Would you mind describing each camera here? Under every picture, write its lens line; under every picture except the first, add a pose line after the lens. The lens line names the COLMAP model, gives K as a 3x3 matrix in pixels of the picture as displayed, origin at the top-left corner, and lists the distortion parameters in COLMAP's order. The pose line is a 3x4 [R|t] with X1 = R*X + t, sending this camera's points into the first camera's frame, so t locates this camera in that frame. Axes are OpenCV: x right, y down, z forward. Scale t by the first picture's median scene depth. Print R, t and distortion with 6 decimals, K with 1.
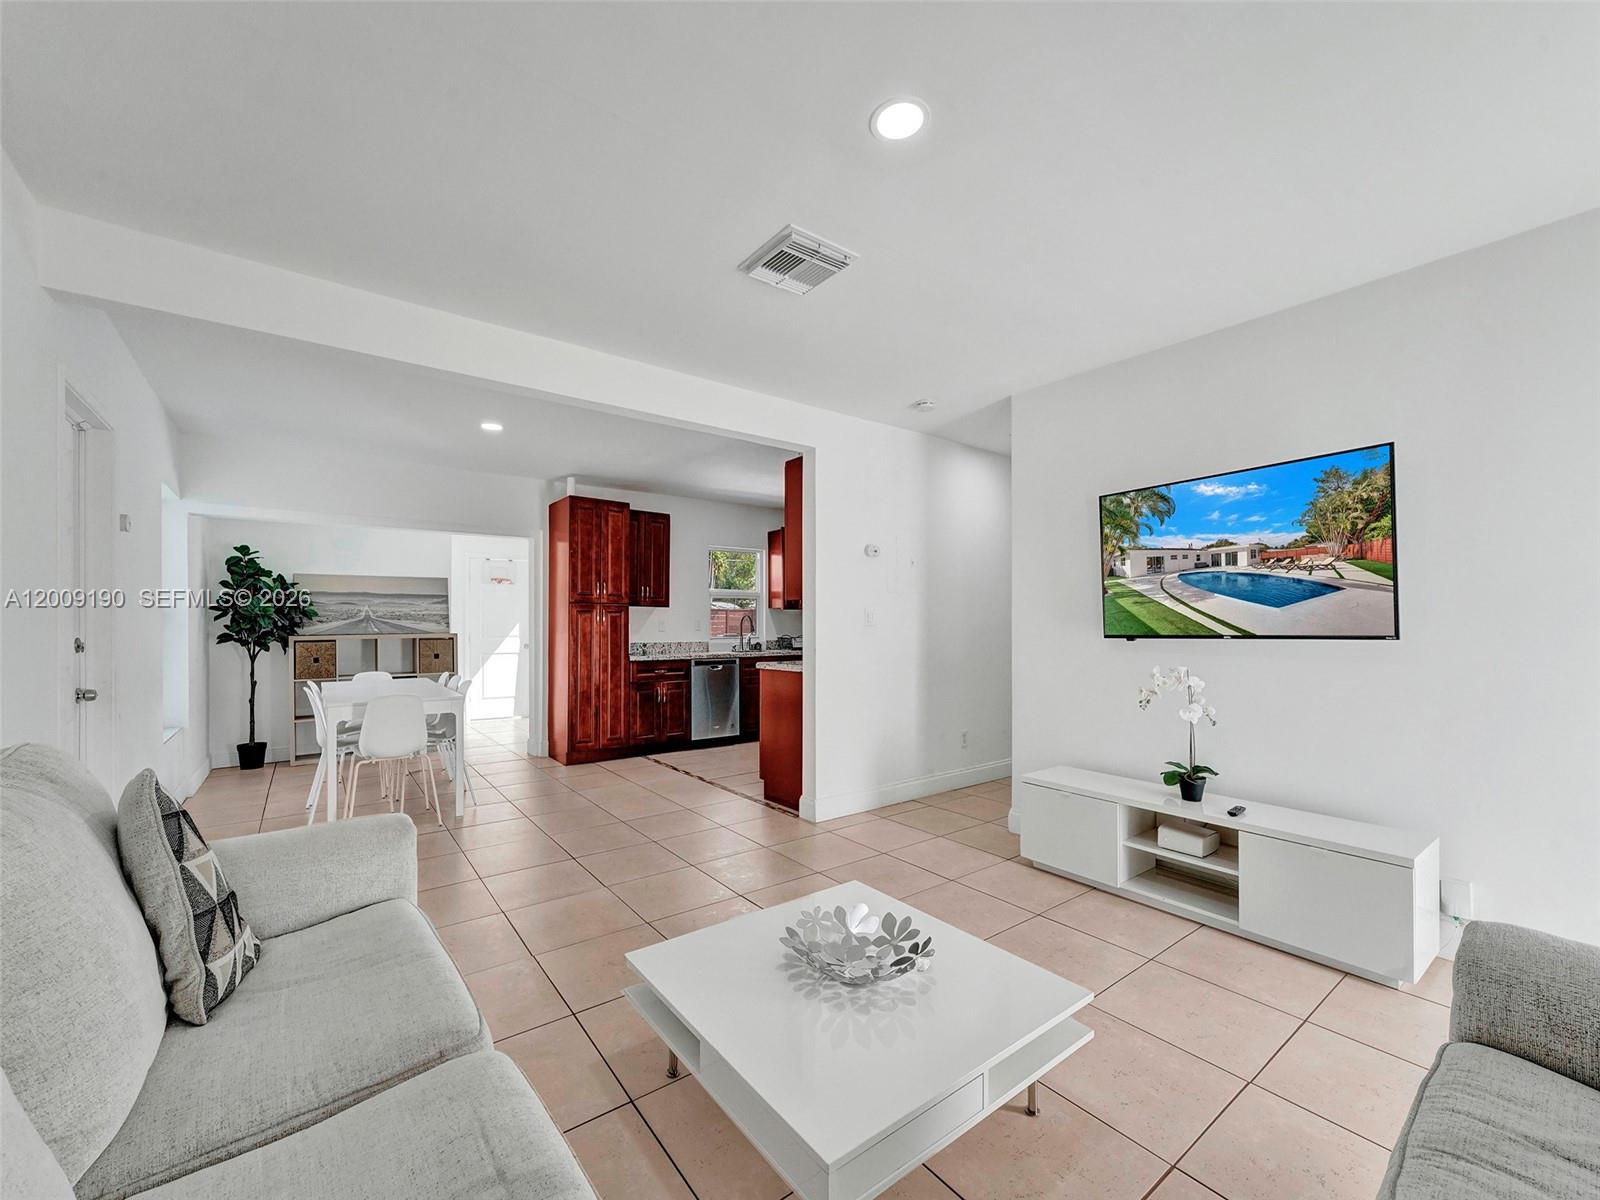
lens RADIAL K [[640.5, 0, 780.2], [0, 640.5, 624.1], [0, 0, 1]] dist [0.000786, 0.000033]
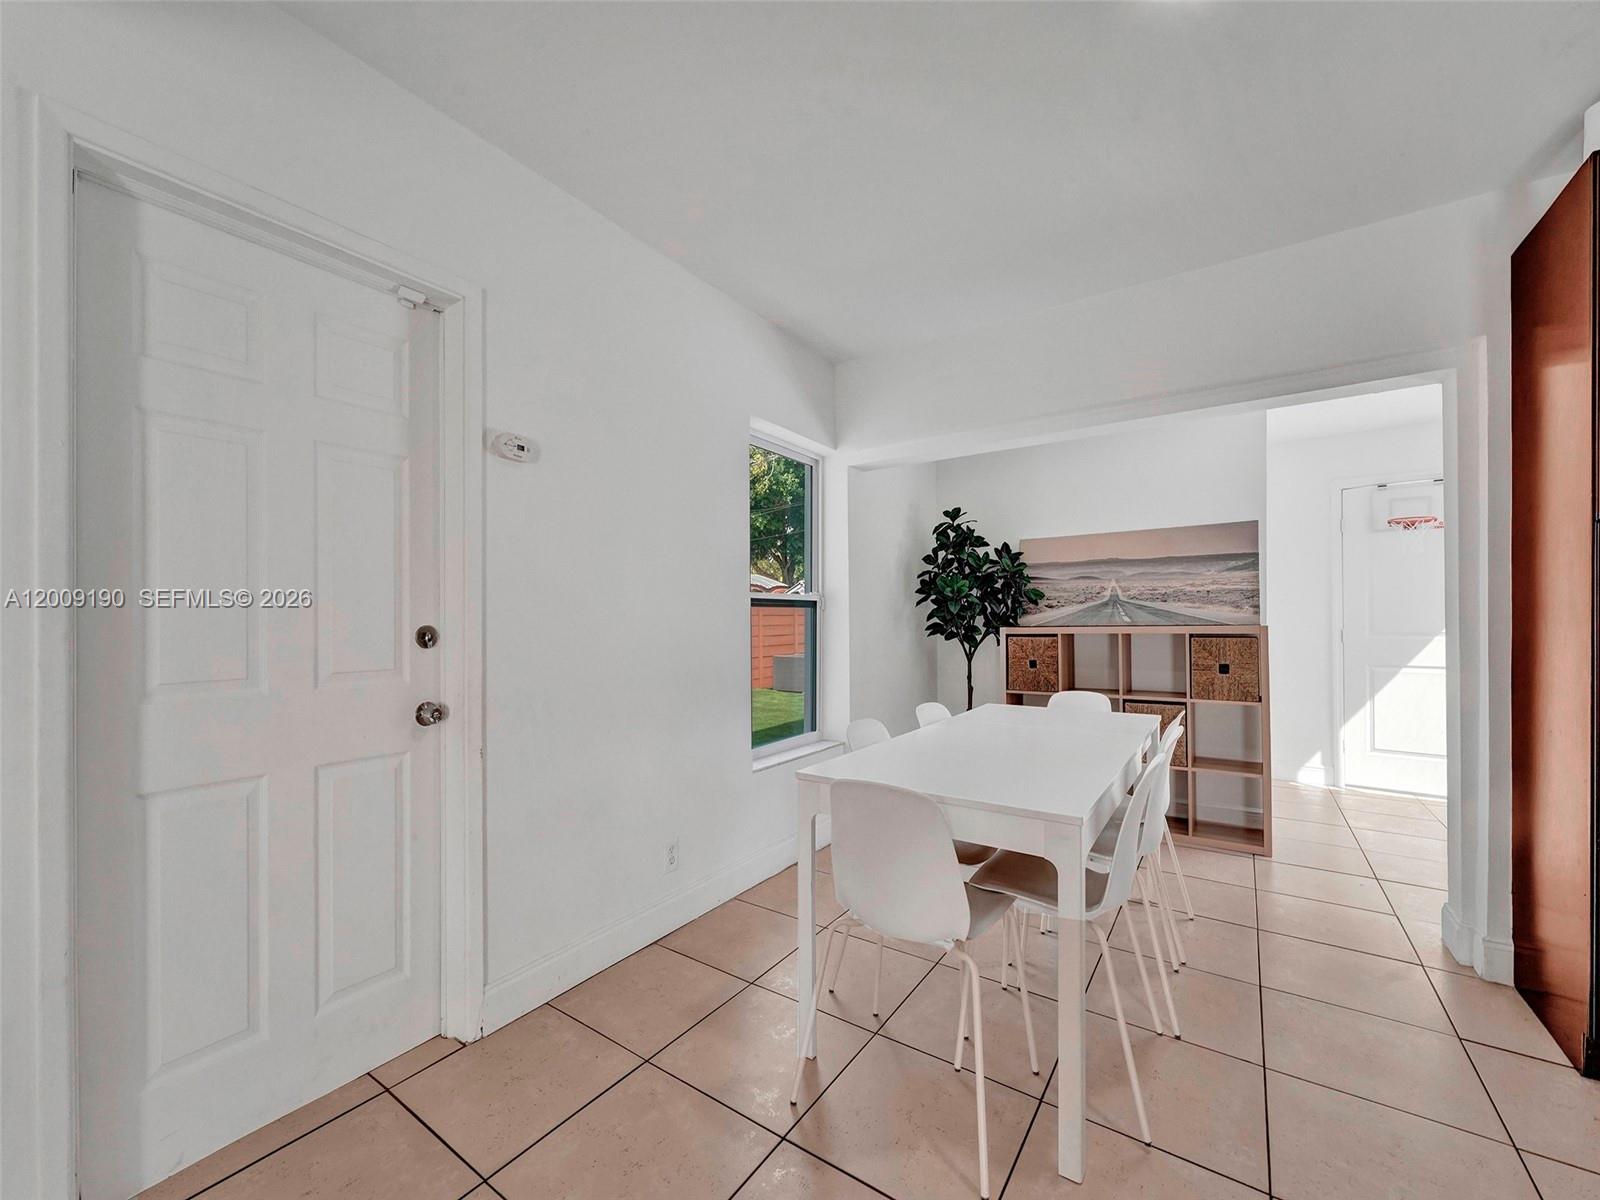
lens RADIAL K [[647.0, 0, 794.1], [0, 647.0, 616.0], [0, 0, 1]] dist [0.001107, -0.000020]
pose [[0.328301, -0.005519, -0.944557, -0.162925], [0.005335, 0.999978, -0.003988, 0.007562], [0.944558, -0.003730, 0.328323, 0.531953]]
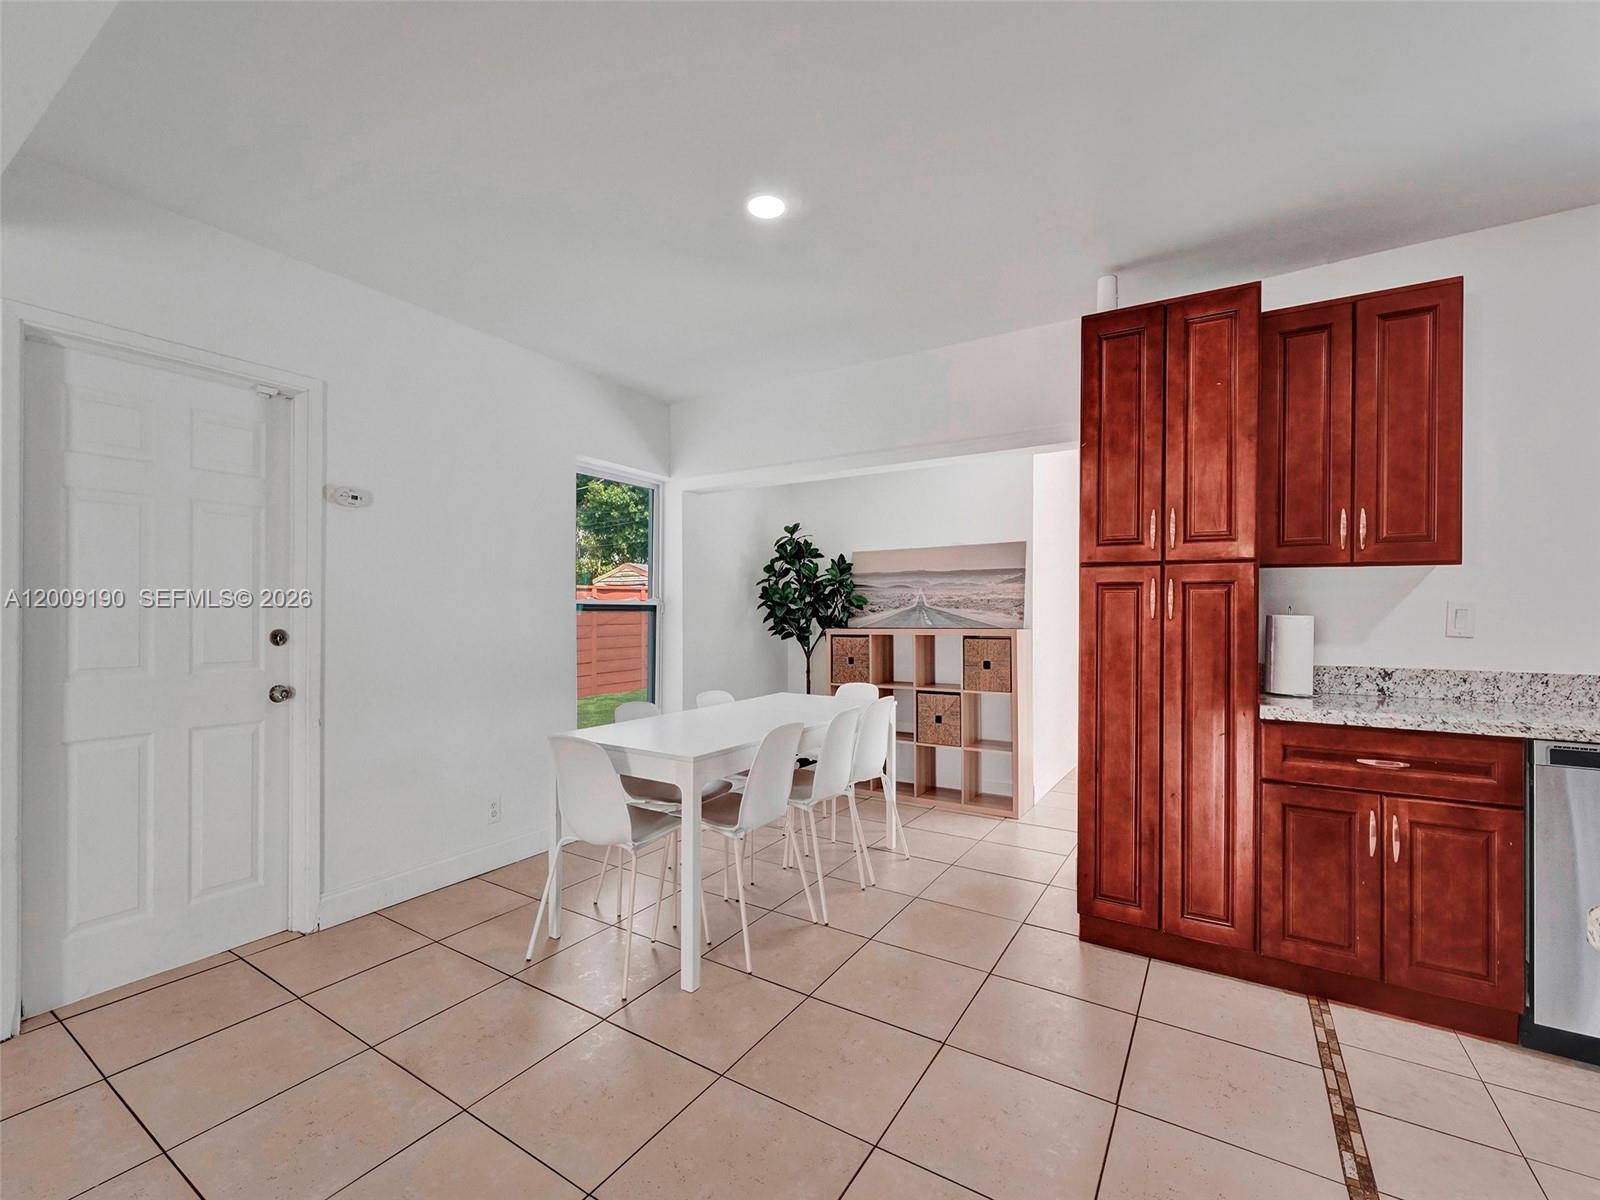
lens RADIAL K [[686.3, 0, 791.8], [0, 686.3, 610.6], [0, 0, 1]] dist [0.001233, -0.000076]
pose [[0.365449, -0.002264, -0.930829, 0.028100], [-0.002086, 0.999993, -0.003251, -0.001393], [0.930829, 0.003129, 0.365442, 0.616041]]
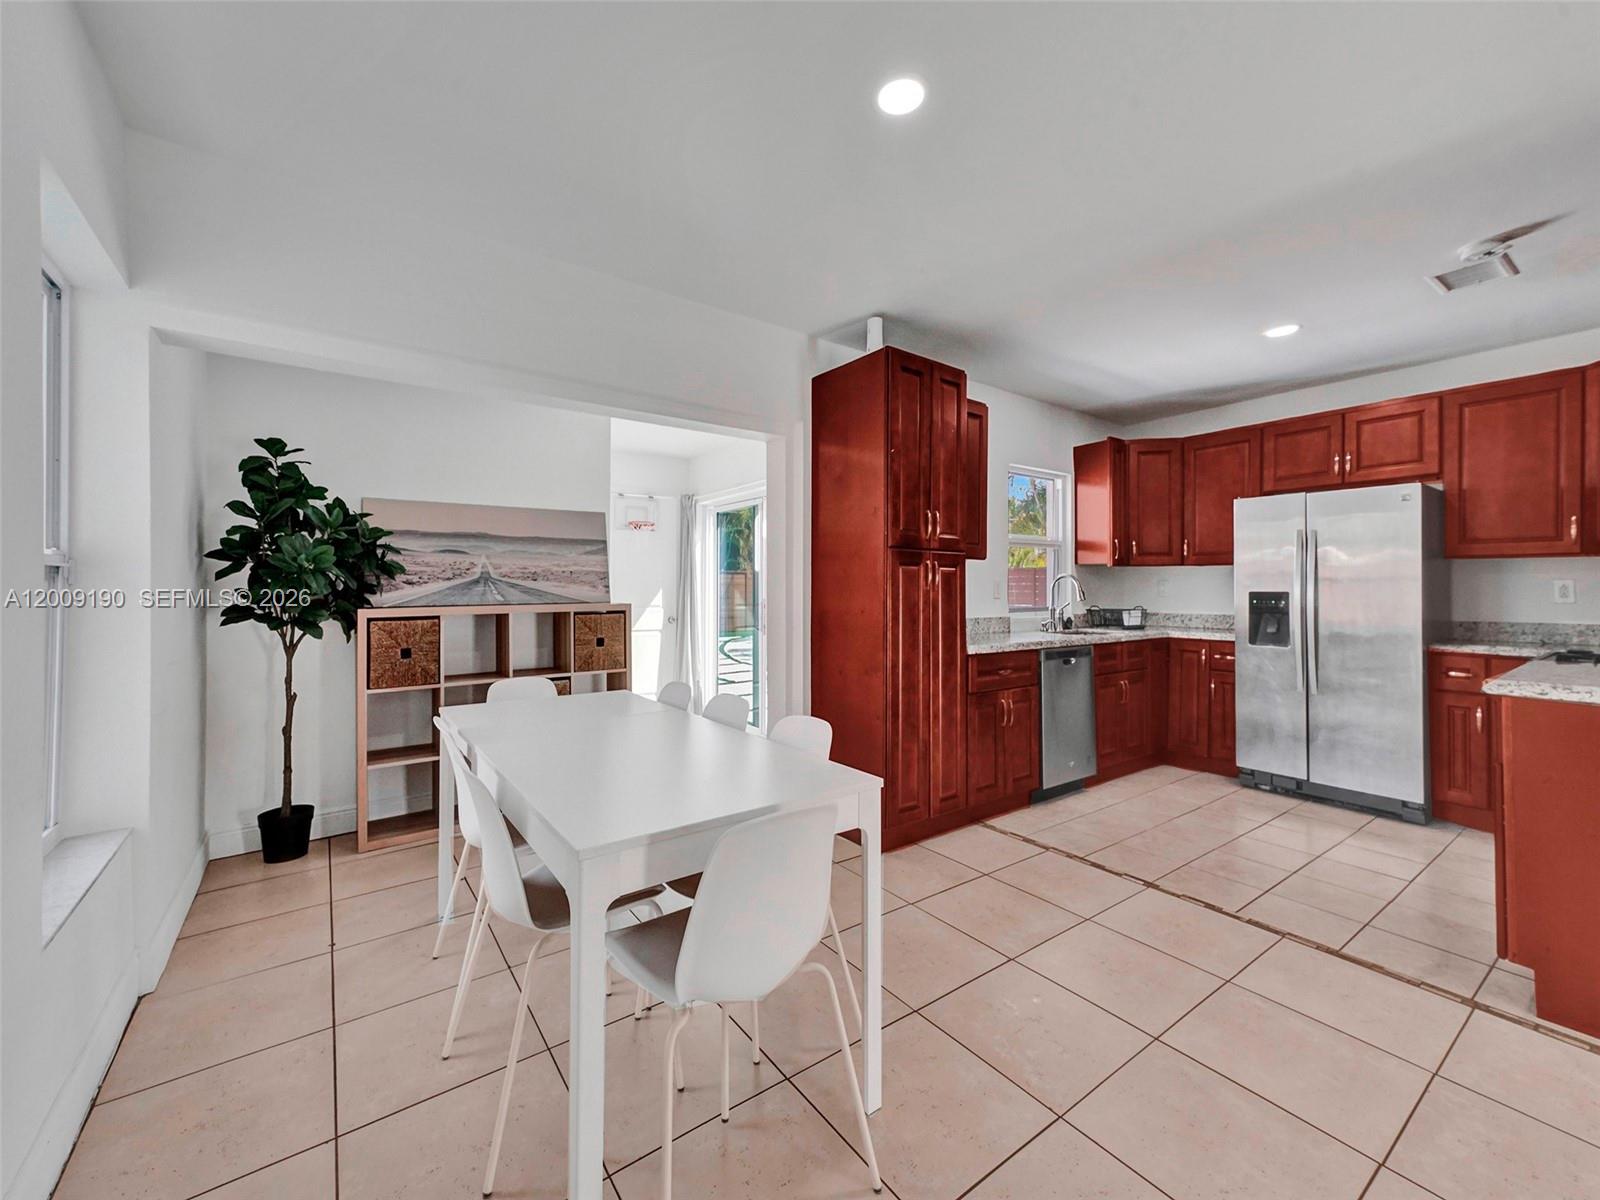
lens RADIAL K [[641.7, 0, 793.6], [0, 641.7, 585.5], [0, 0, 1]] dist [0.016347, 0.000057]
pose [[0.999973, 0.001769, -0.007097, -0.382168], [-0.001810, 0.999981, -0.005878, 0.001142], [0.007087, 0.005891, 0.999958, 0.442252]]
